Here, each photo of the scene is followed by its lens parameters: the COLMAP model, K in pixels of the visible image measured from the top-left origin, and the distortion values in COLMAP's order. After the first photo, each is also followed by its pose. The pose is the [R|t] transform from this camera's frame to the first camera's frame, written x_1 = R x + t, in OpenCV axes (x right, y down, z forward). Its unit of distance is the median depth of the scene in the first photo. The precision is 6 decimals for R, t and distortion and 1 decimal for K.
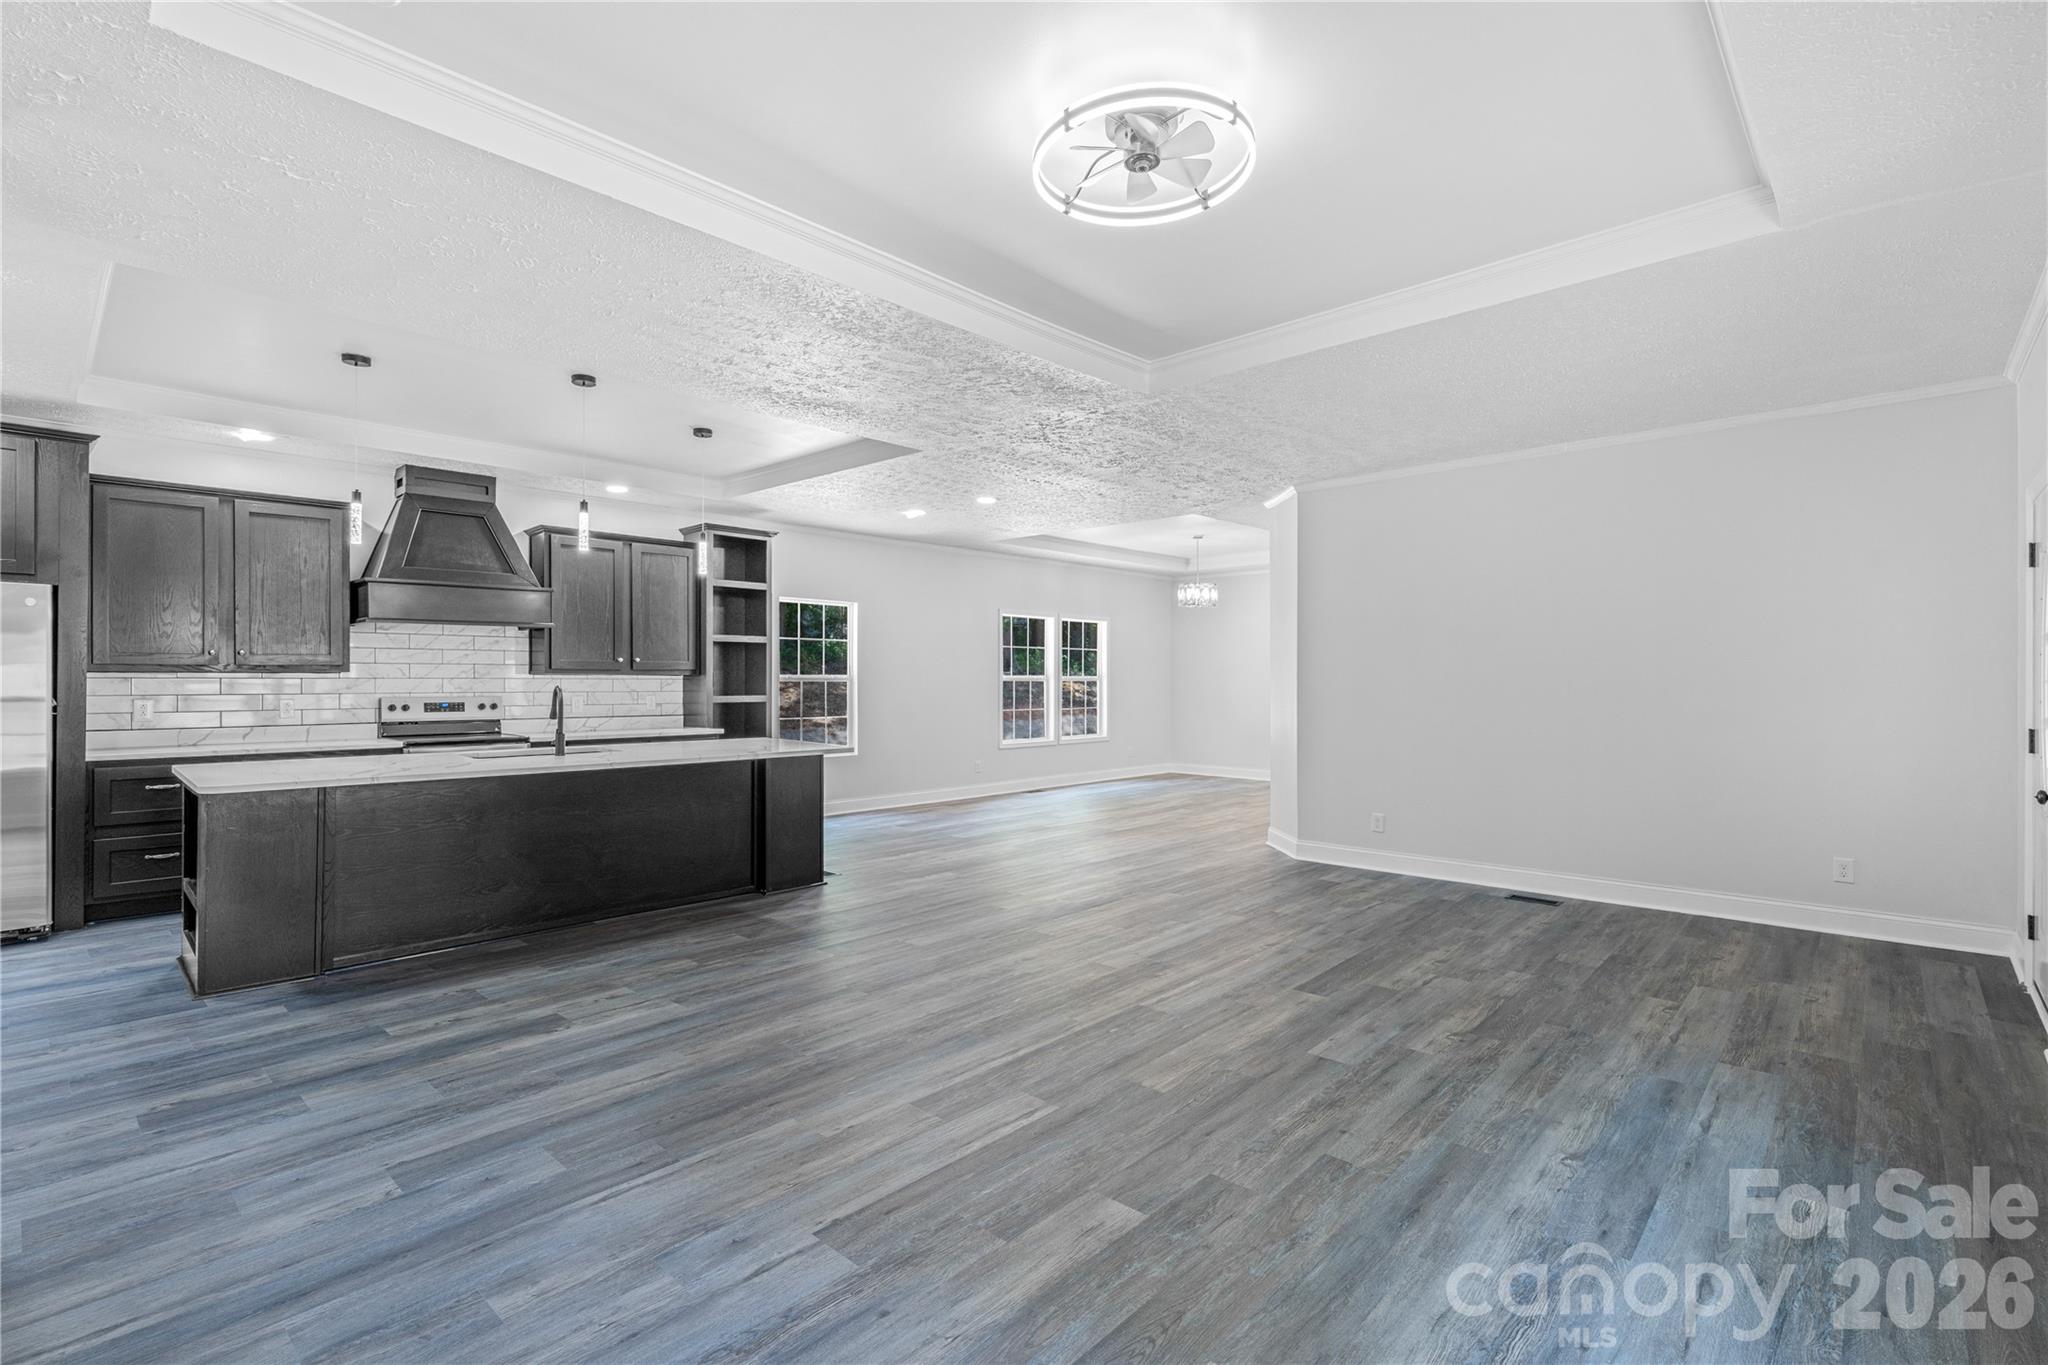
lens RADIAL K [[931.1, 0, 1018.8], [0, 931.1, 707.8], [0, 0, 1]] dist [-0.002730, -0.000083]
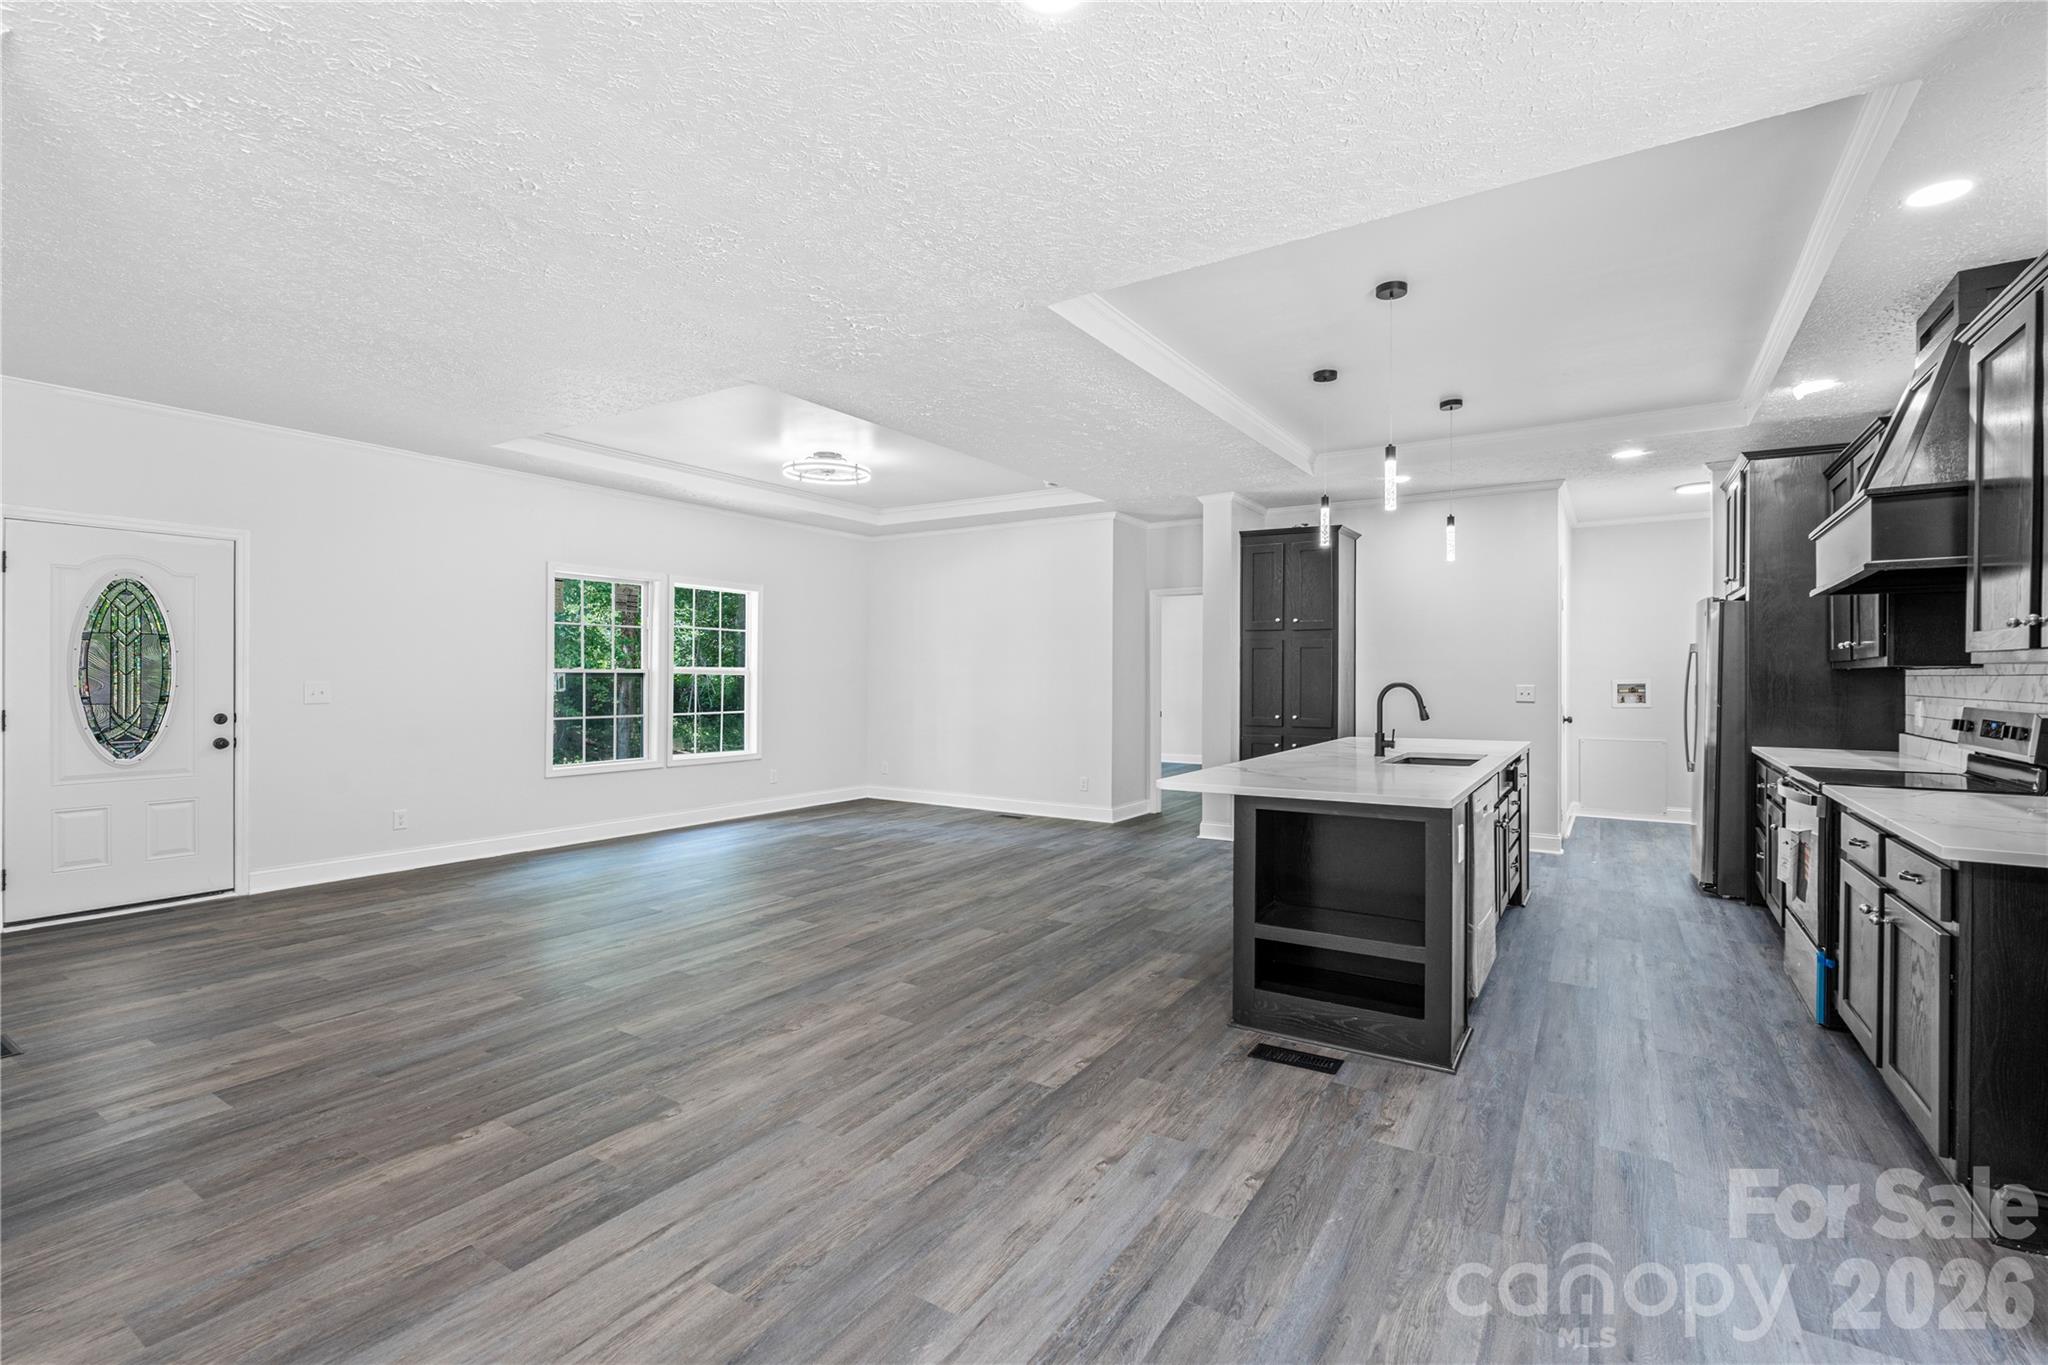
lens RADIAL K [[916.2, 0, 1016.5], [0, 916.2, 677.6], [0, 0, 1]] dist [-0.003421, -0.000511]
pose [[-0.984419, -0.004566, -0.175782, 0.040039], [-0.010553, 0.999395, 0.033138, -0.070994], [0.175524, 0.034477, -0.983871, 2.383606]]
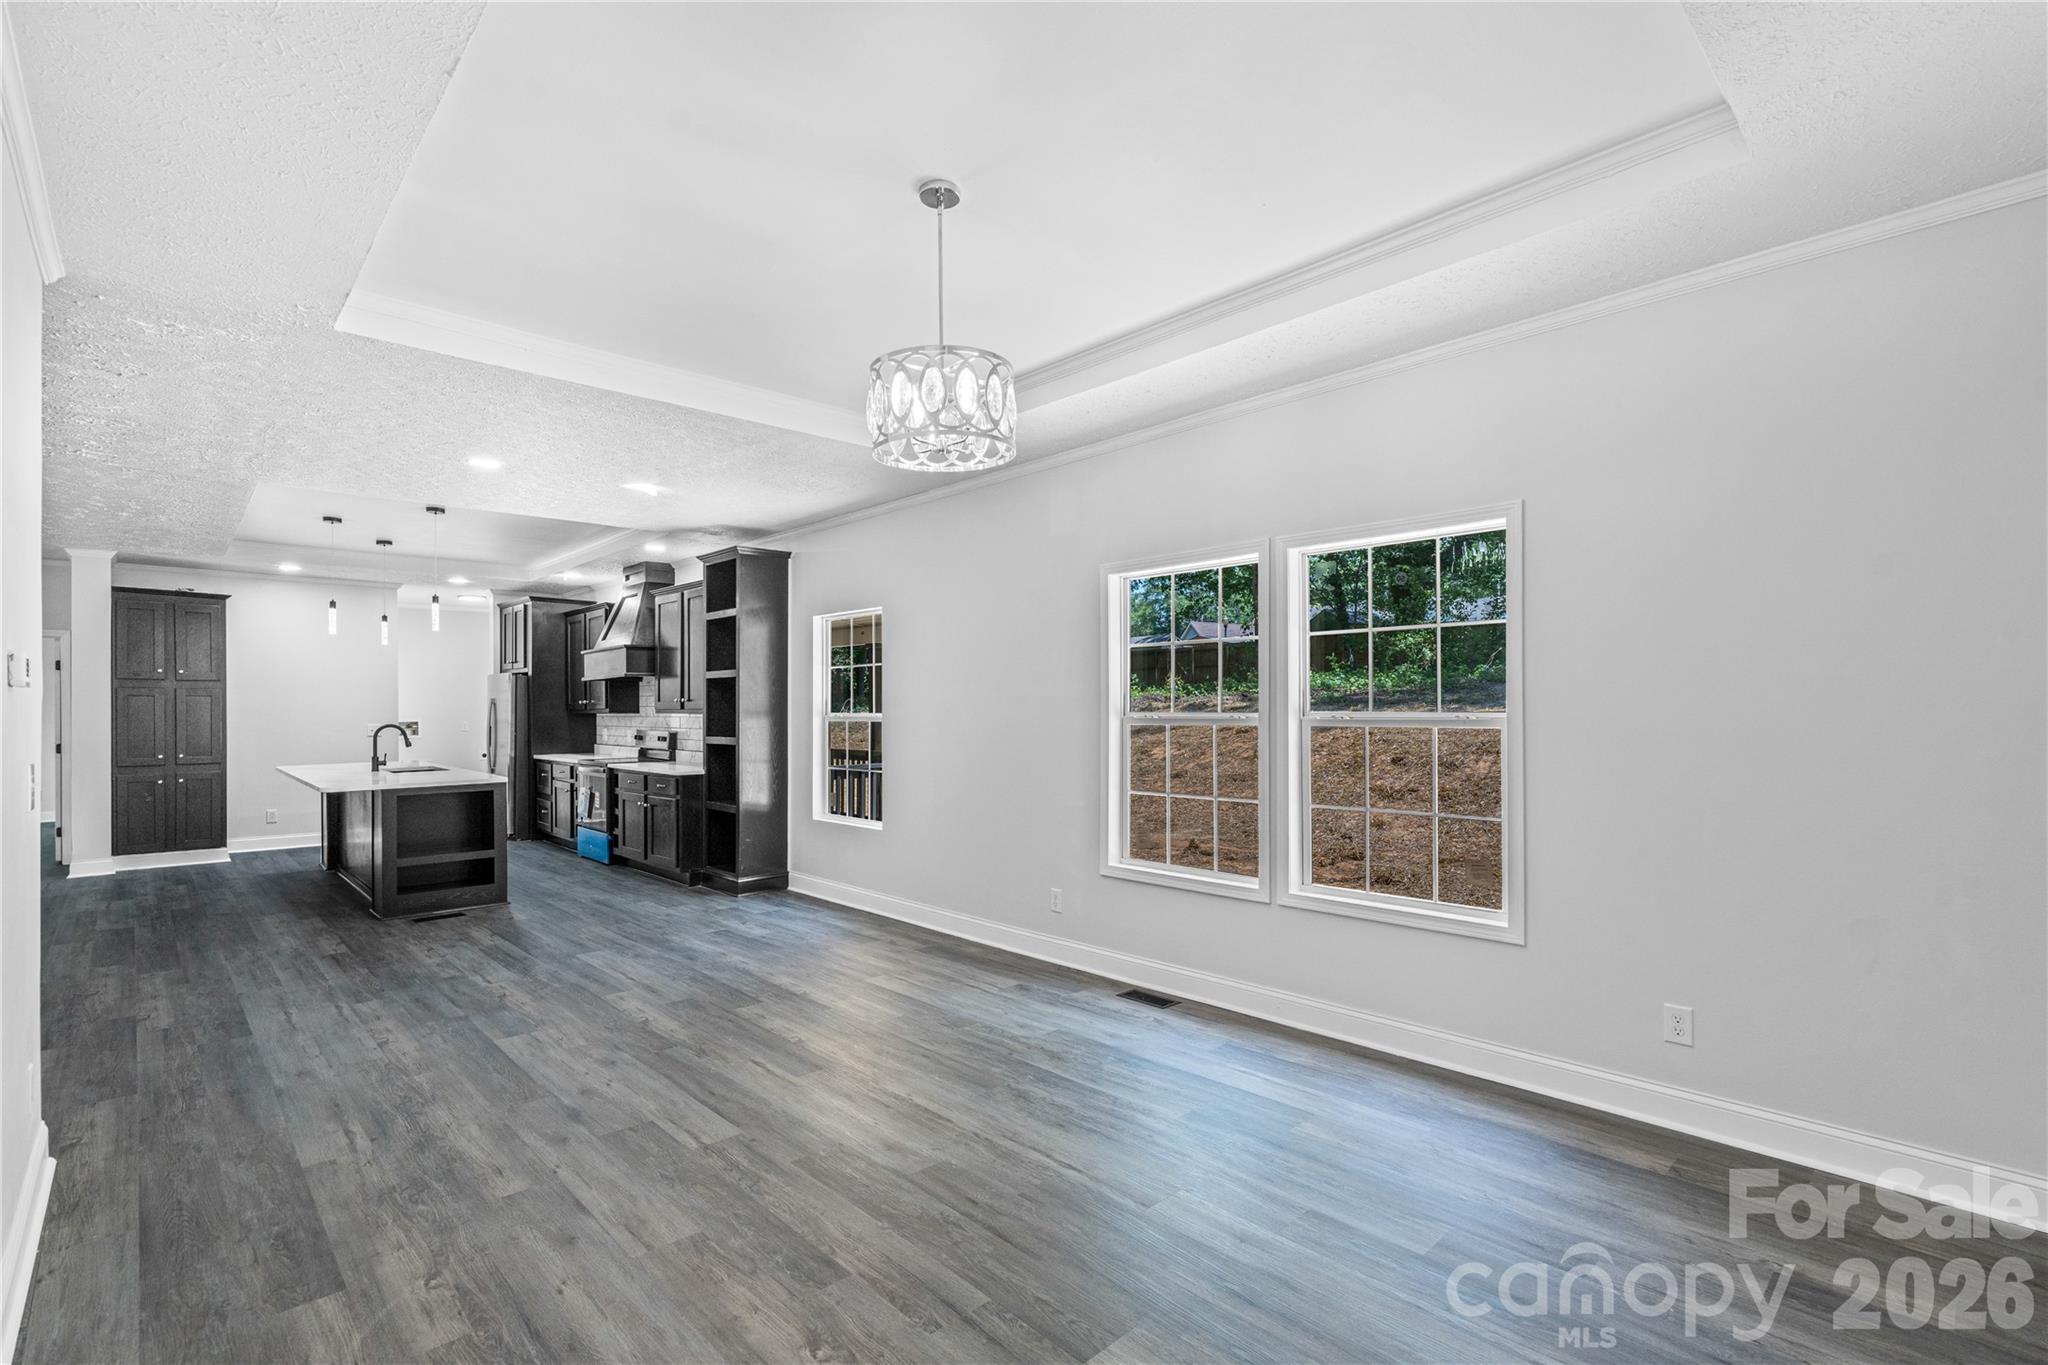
lens RADIAL K [[931.1, 0, 1018.8], [0, 931.1, 707.8], [0, 0, 1]] dist [-0.002730, -0.000083]
pose [[-0.061123, -0.003911, -0.998123, 1.196014], [-0.027630, 0.999616, -0.002225, -0.096168], [0.997748, 0.027442, -0.061208, 2.729238]]
